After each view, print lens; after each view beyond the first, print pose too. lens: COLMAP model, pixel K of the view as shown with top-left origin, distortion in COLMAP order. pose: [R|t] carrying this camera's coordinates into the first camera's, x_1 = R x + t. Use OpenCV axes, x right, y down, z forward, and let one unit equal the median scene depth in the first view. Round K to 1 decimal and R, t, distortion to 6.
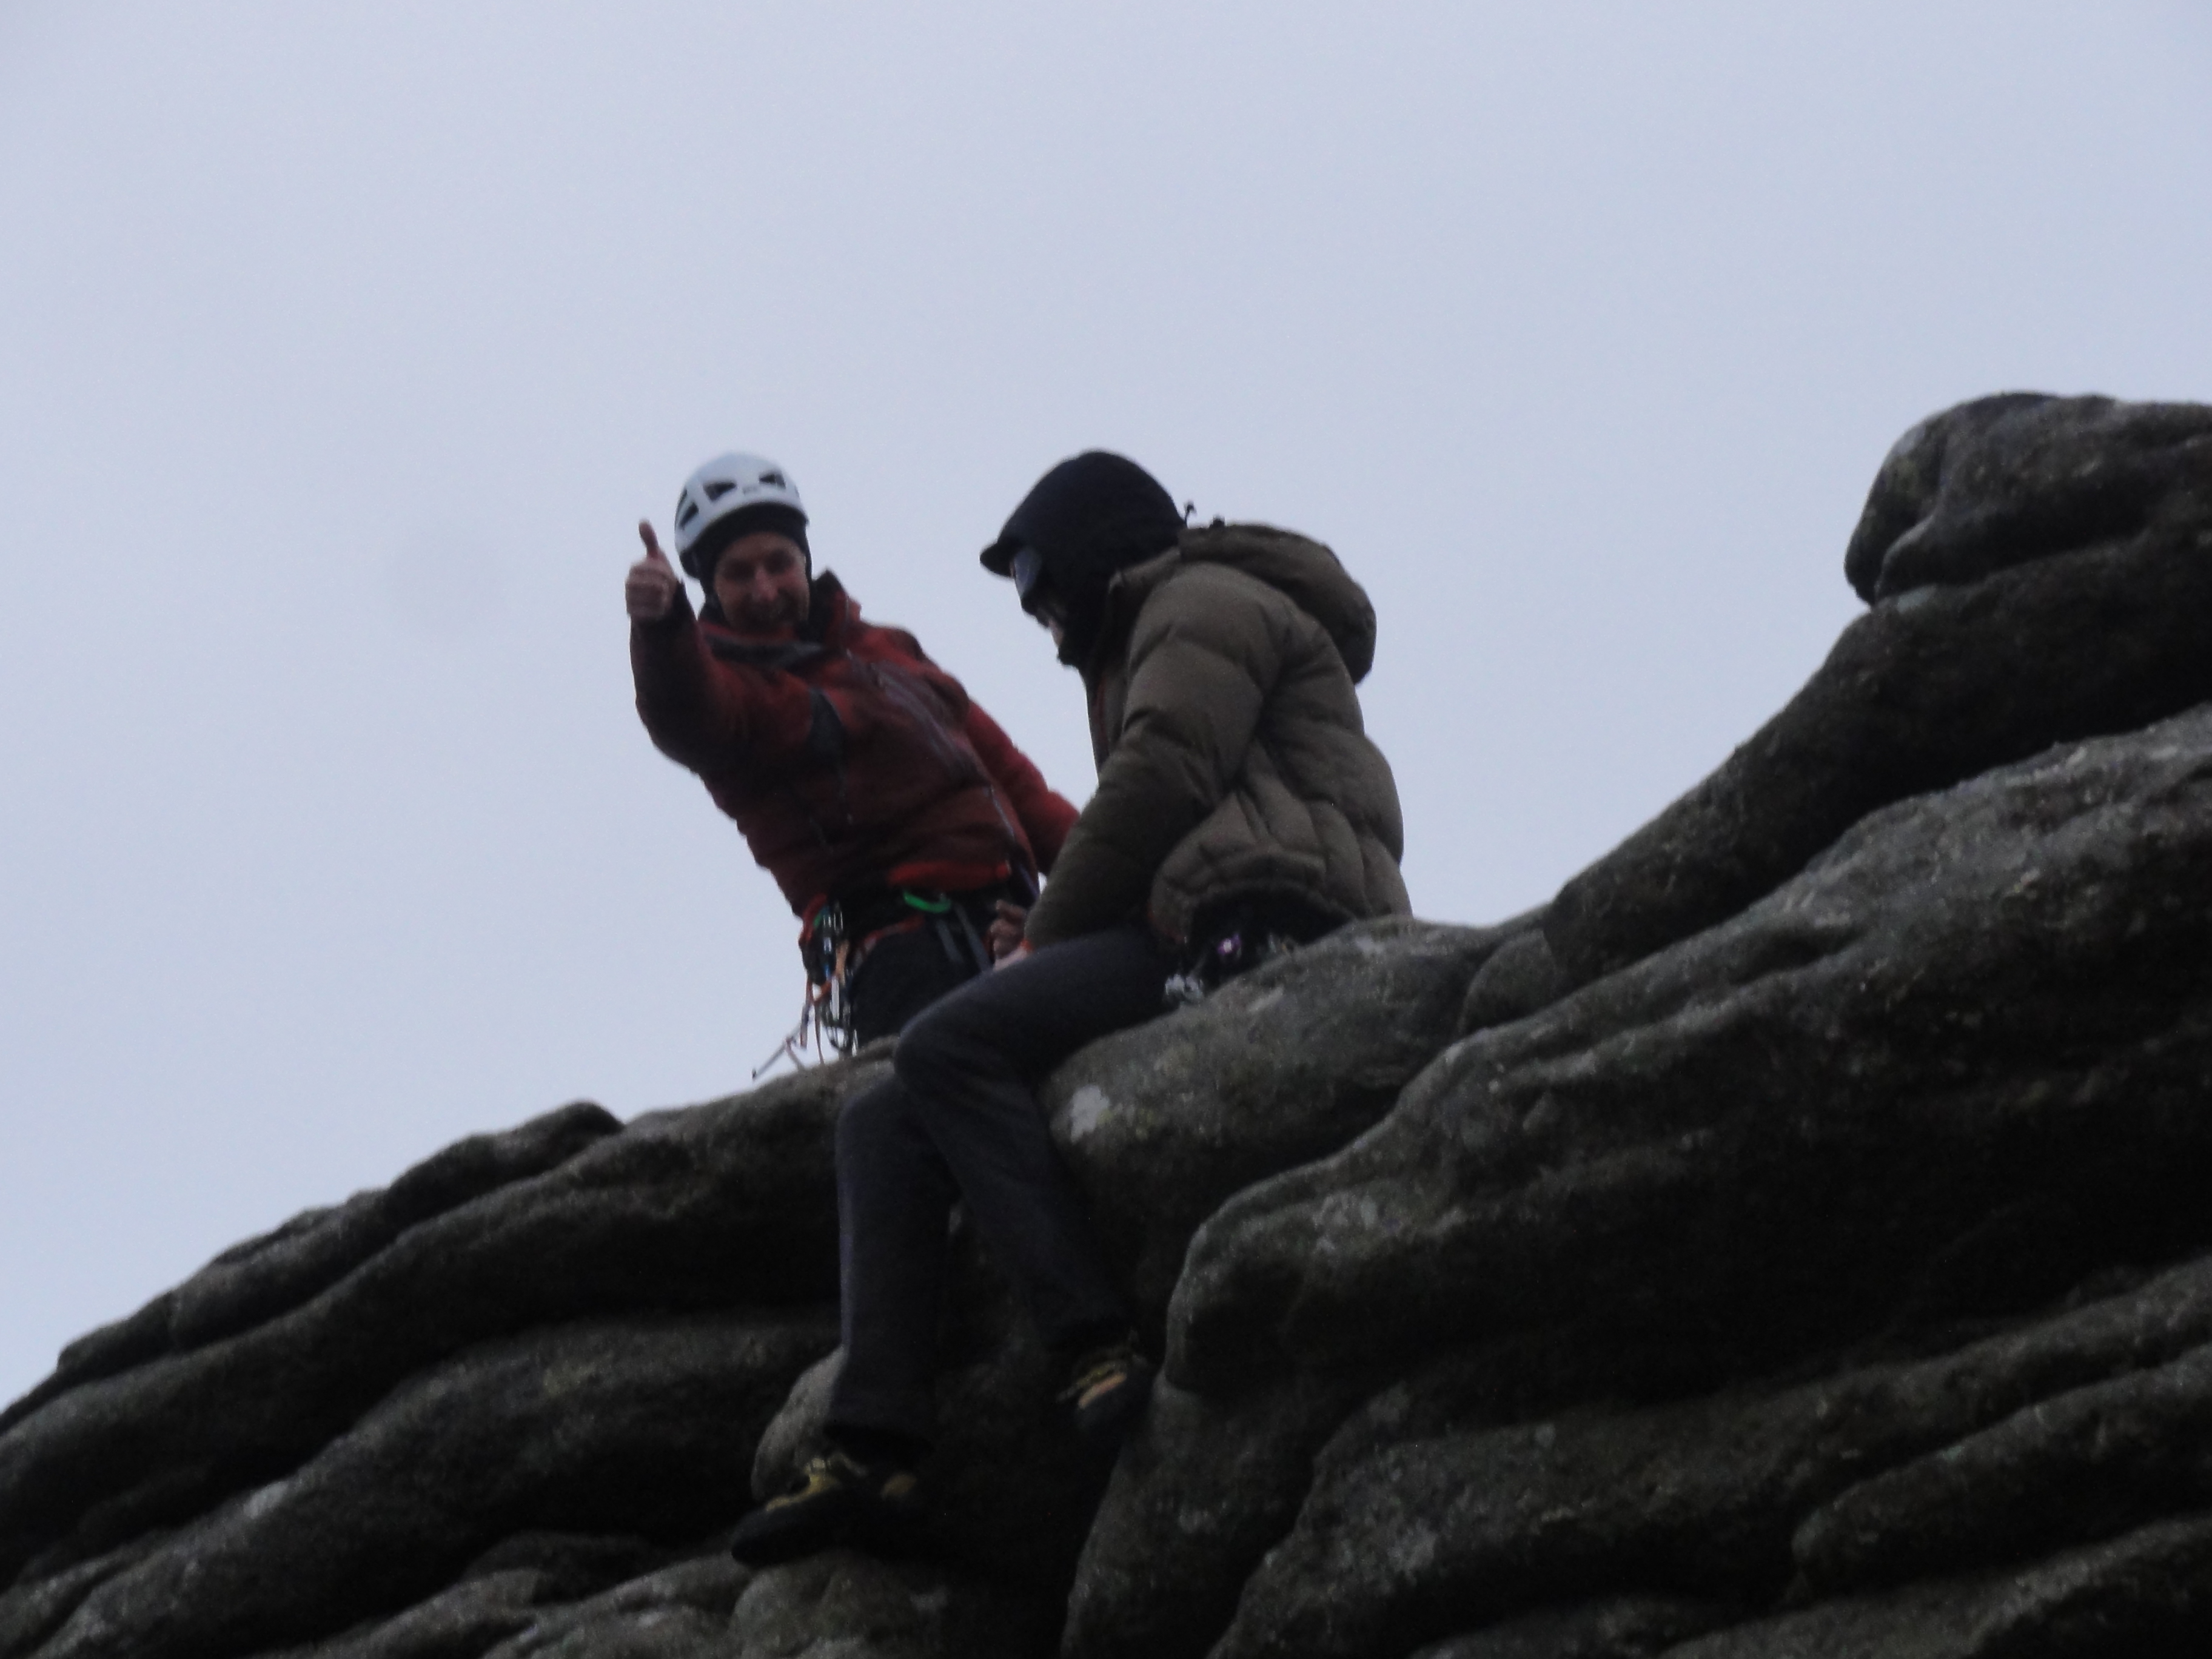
lens RADIAL K [[8755.6, 0, 1106.0], [0, 8755.6, 829.5], [0, 0, 1]] dist [0.050719, -0.245616]
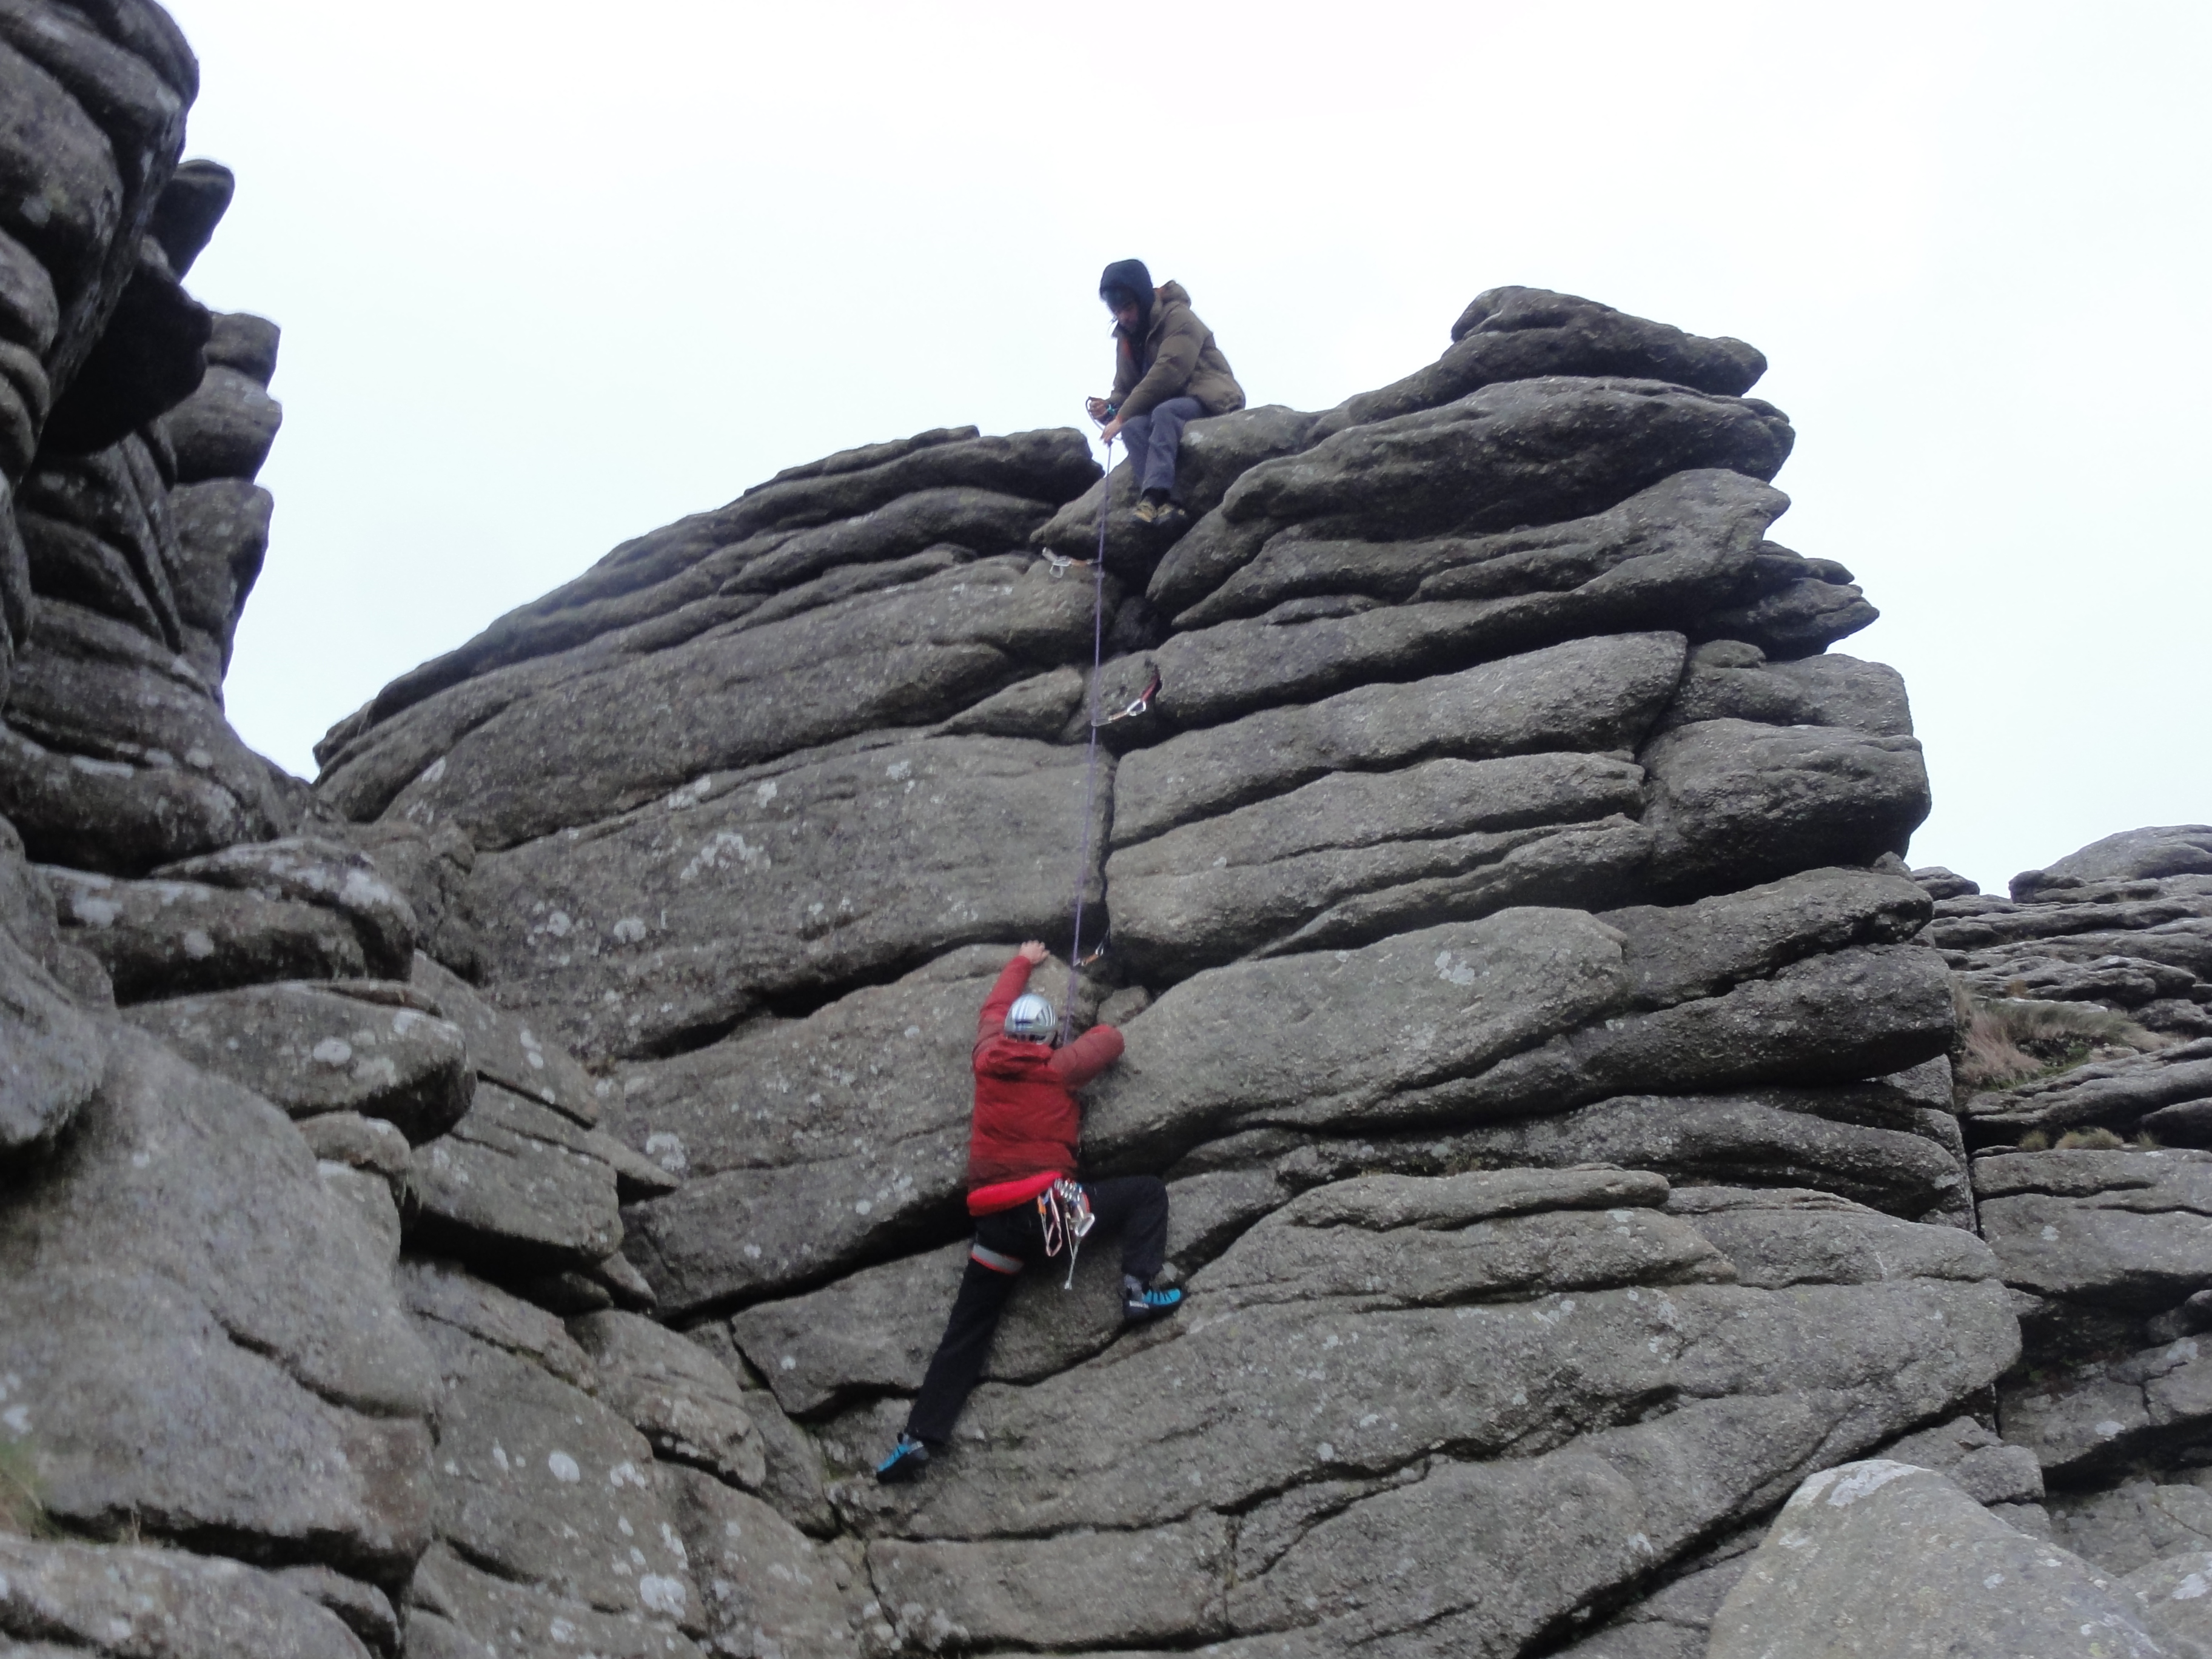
lens RADIAL K [[2223.0, 0, 1106.0], [0, 2223.0, 829.5], [0, 0, 1]] dist [-0.028281, -0.004505]
pose [[0.924689, 0.173112, 0.339089, -0.323368], [-0.193096, 0.980840, 0.025828, 0.178080], [-0.328121, -0.089360, 0.940400, 0.184396]]
